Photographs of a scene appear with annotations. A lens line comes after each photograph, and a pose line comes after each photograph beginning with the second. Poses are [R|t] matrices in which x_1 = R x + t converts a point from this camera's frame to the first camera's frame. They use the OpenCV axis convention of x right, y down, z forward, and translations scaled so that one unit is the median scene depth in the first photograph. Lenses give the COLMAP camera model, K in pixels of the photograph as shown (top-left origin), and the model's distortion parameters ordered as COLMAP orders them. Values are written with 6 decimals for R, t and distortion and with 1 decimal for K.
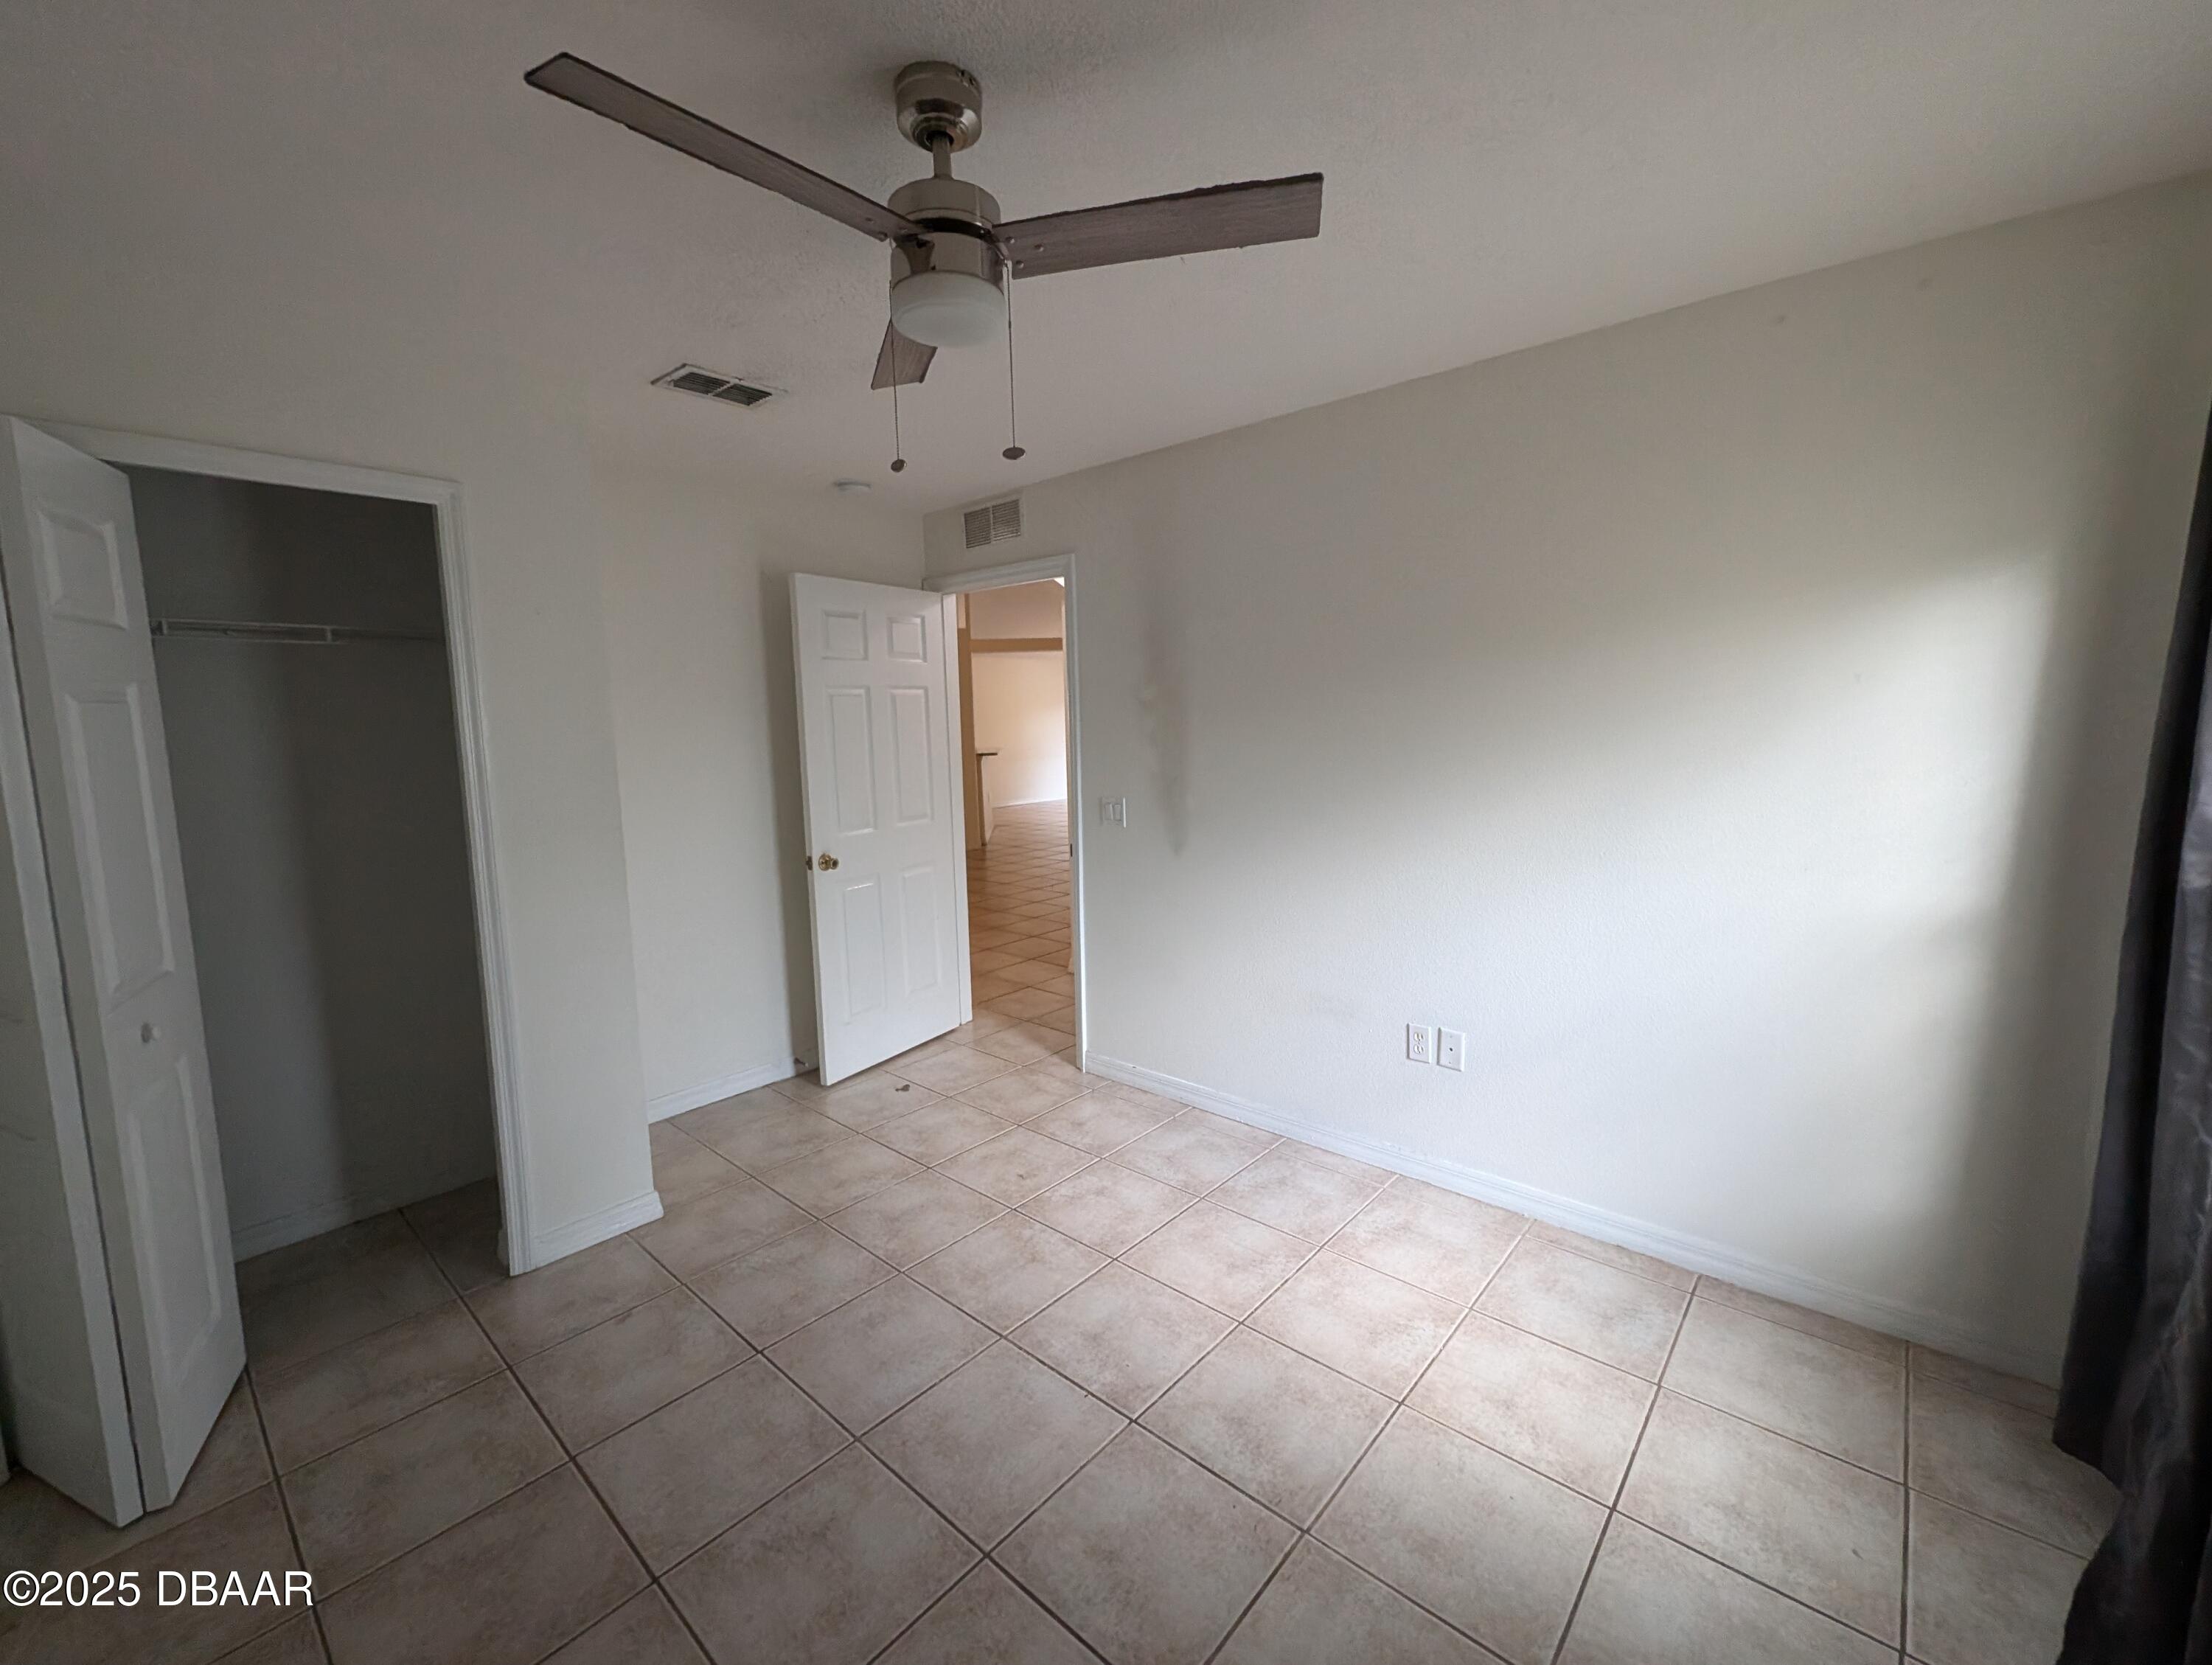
lens RADIAL K [[907.0, 0, 1103.4], [0, 907.0, 822.6], [0, 0, 1]] dist [0.001021, -0.000372]
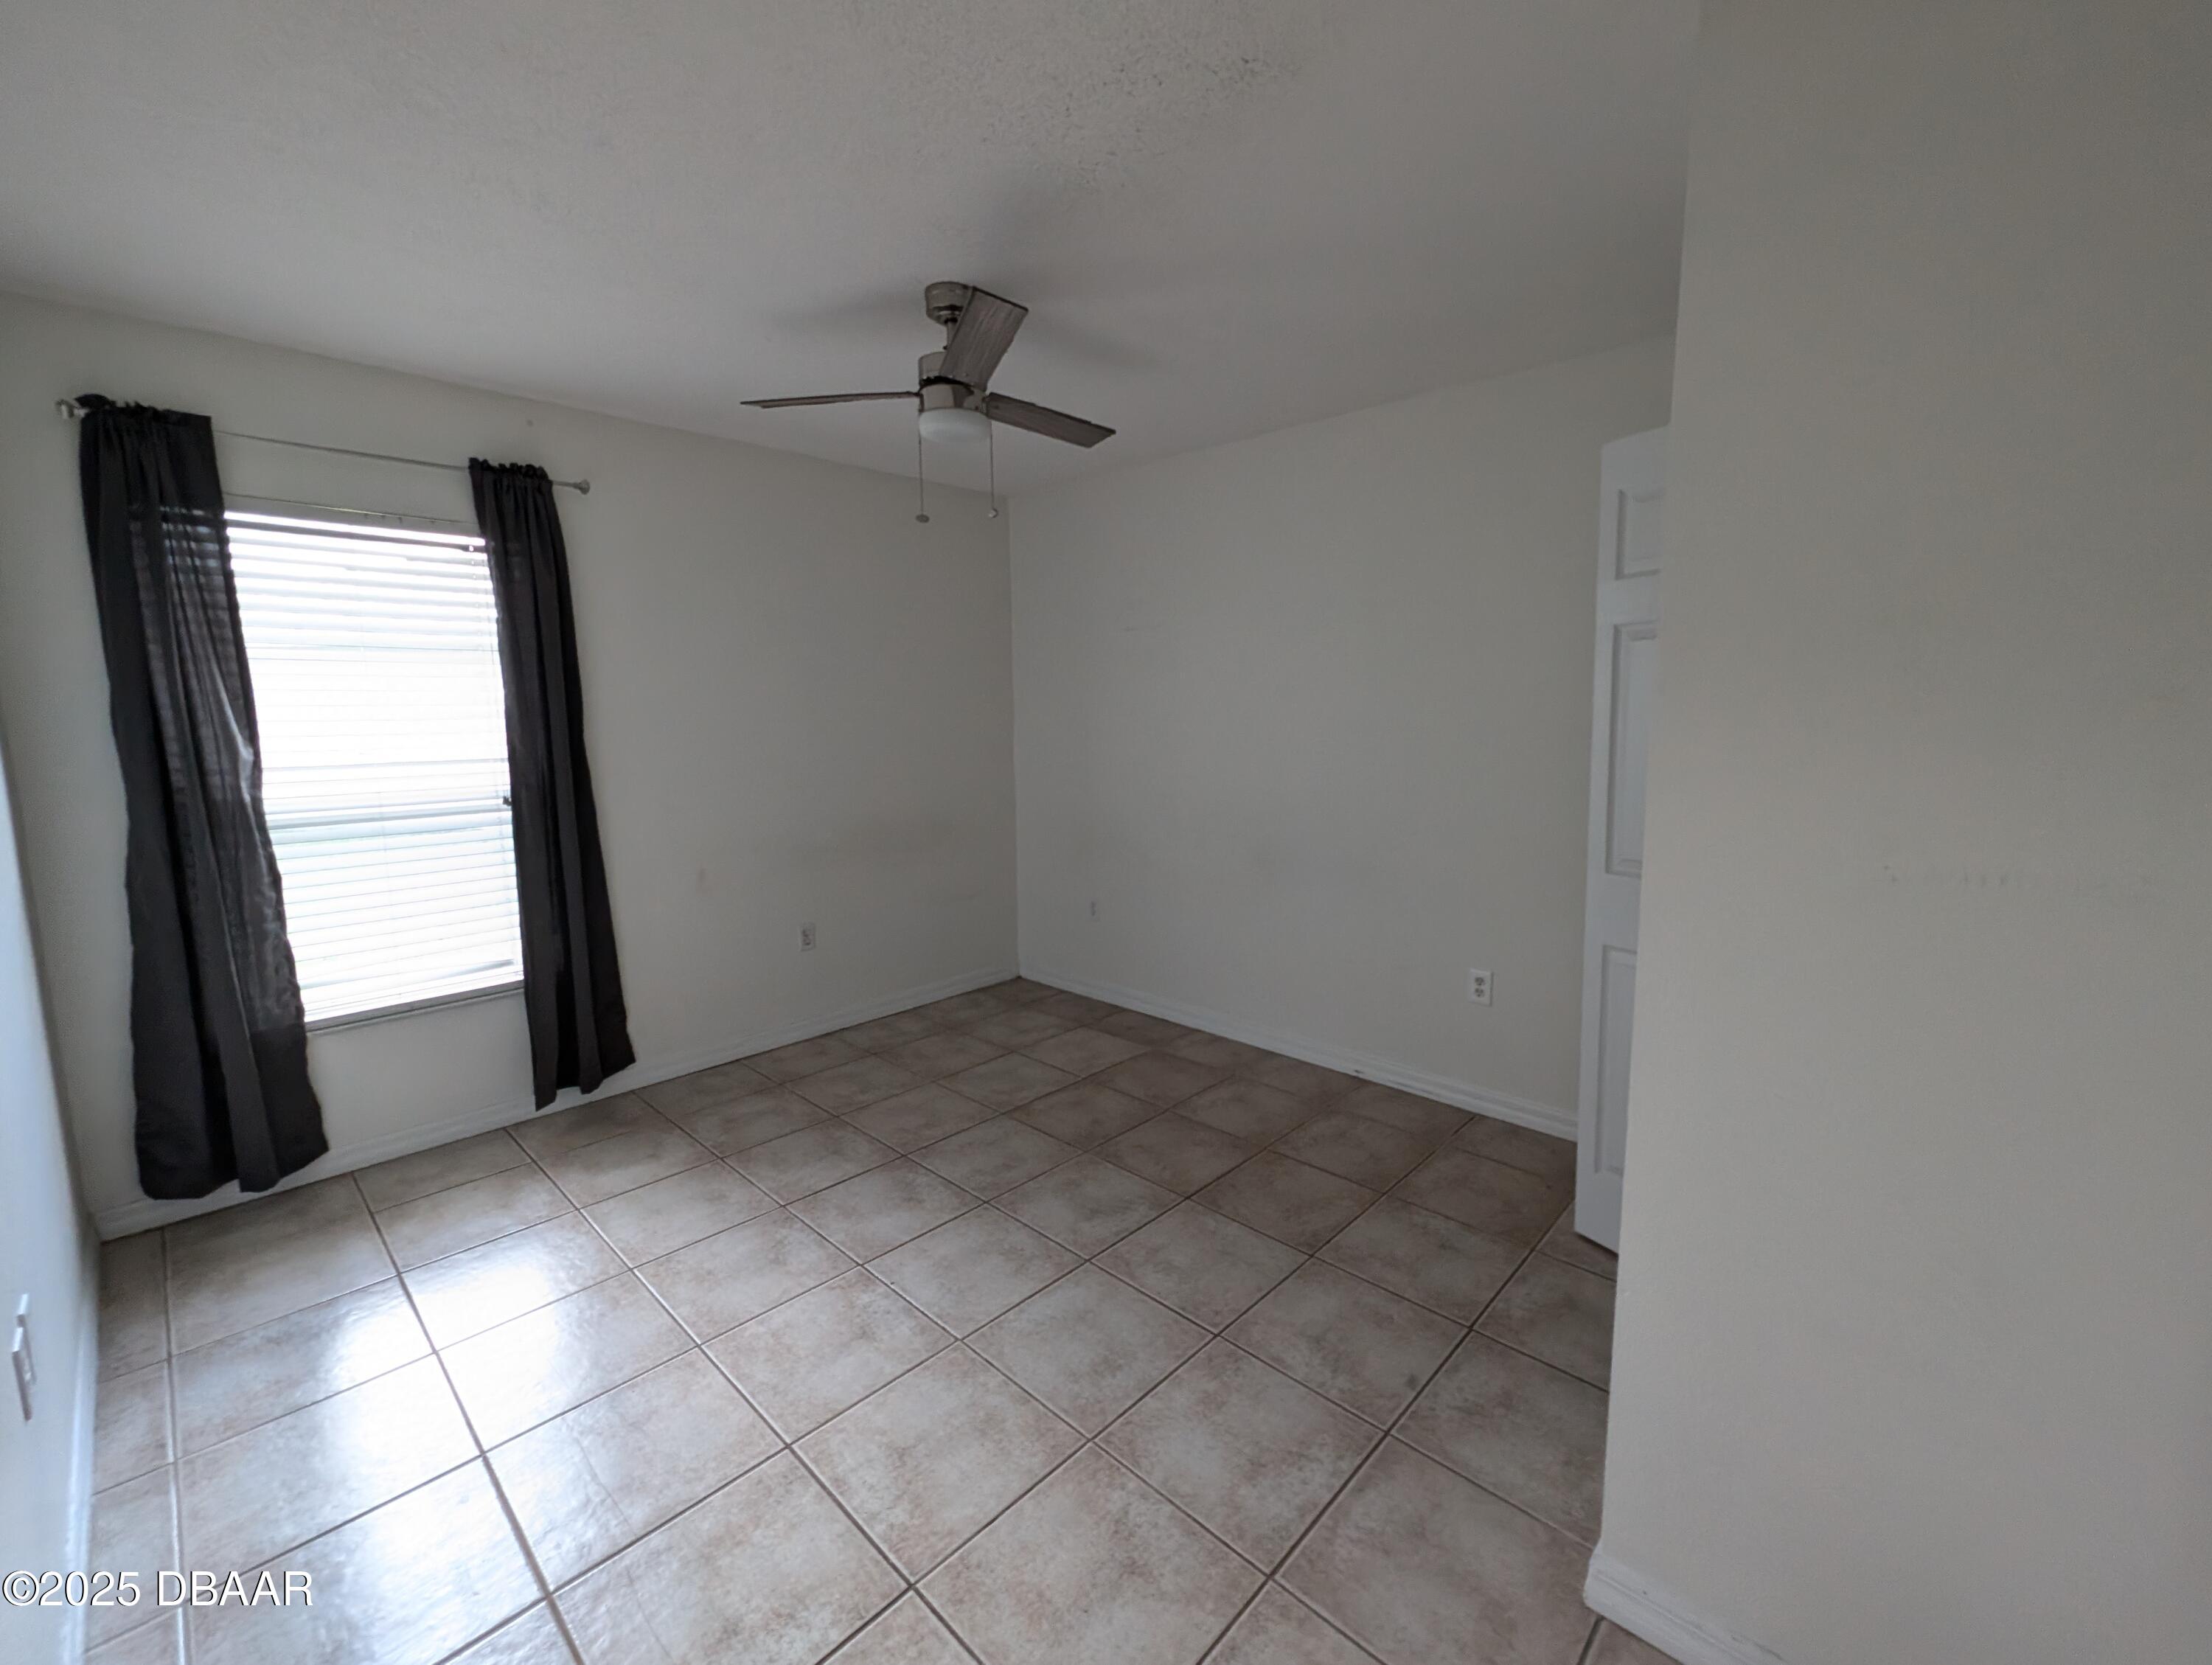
lens RADIAL K [[907.0, 0, 1103.4], [0, 907.0, 822.6], [0, 0, 1]] dist [0.001021, -0.000372]
pose [[-0.998971, 0.025624, 0.037428, -0.314432], [0.034180, 0.967695, 0.249796, -0.175980], [-0.029819, 0.250818, -0.967575, 1.810084]]
